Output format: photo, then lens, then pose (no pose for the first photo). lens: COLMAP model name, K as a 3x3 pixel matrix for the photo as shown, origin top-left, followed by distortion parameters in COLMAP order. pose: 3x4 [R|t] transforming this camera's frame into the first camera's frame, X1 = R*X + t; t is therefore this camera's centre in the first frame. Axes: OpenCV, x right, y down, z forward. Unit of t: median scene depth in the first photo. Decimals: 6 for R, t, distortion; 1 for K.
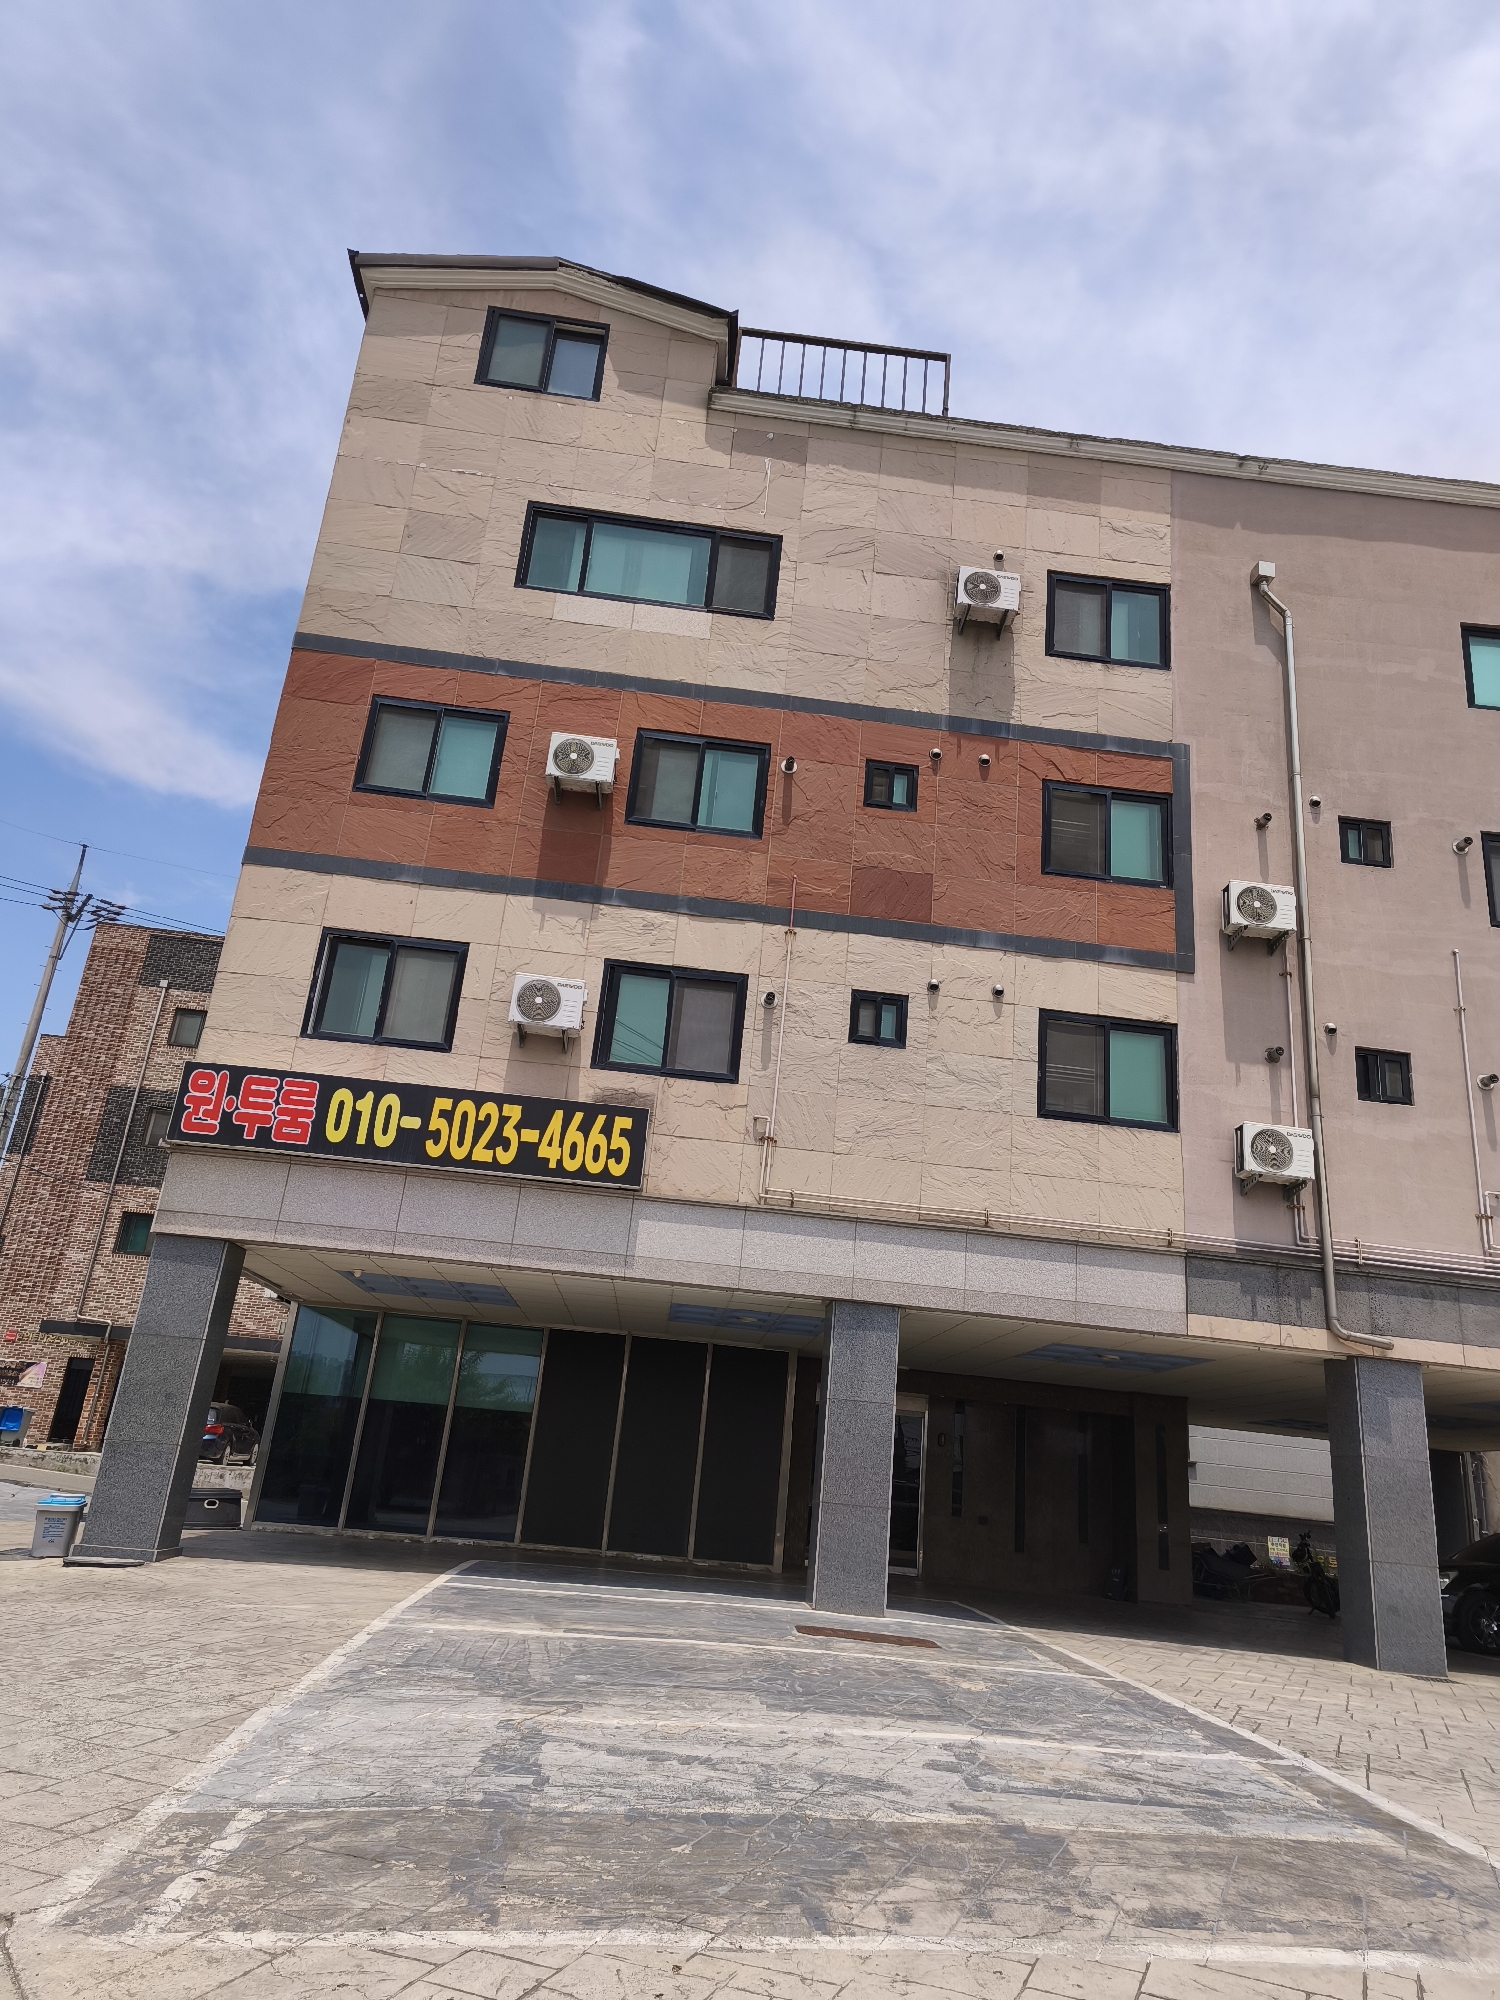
lens RADIAL K [[1323.3, 0, 750.0], [0, 1323.3, 1000.0], [0, 0, 1]] dist [0.035248, -0.000458]
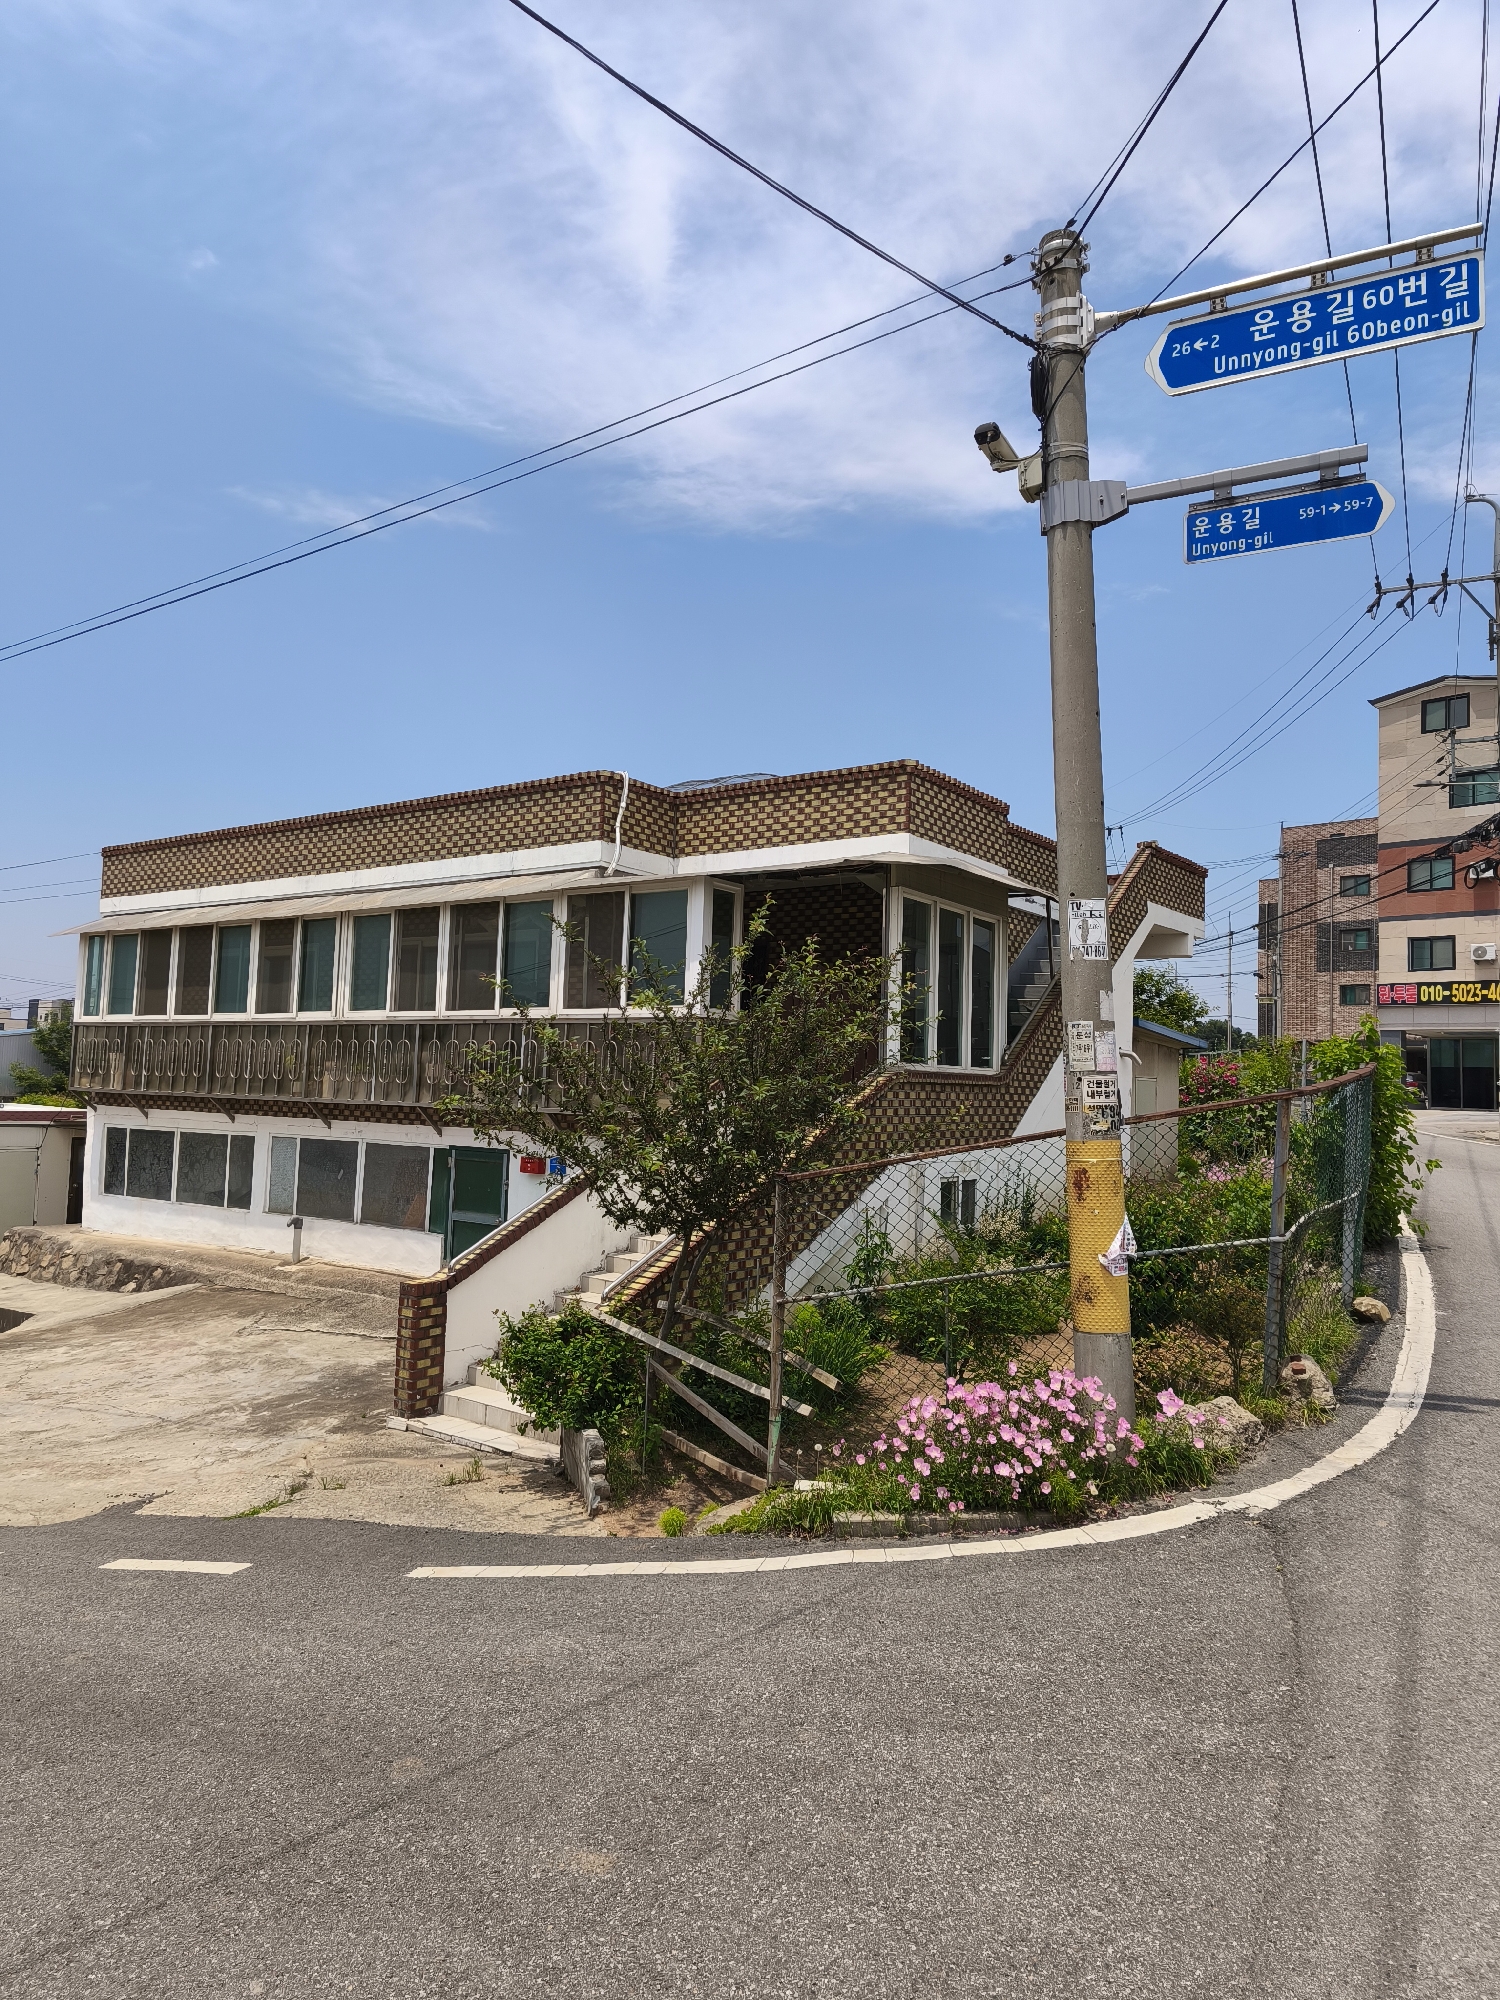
lens RADIAL K [[1323.3, 0, 750.0], [0, 1323.3, 1000.0], [0, 0, 1]] dist [0.035248, -0.000458]
pose [[0.673461, -0.114729, -0.730265, 1.054900], [0.281346, 0.953317, 0.109690, -0.775405], [0.683590, -0.279329, 0.674300, -2.582818]]
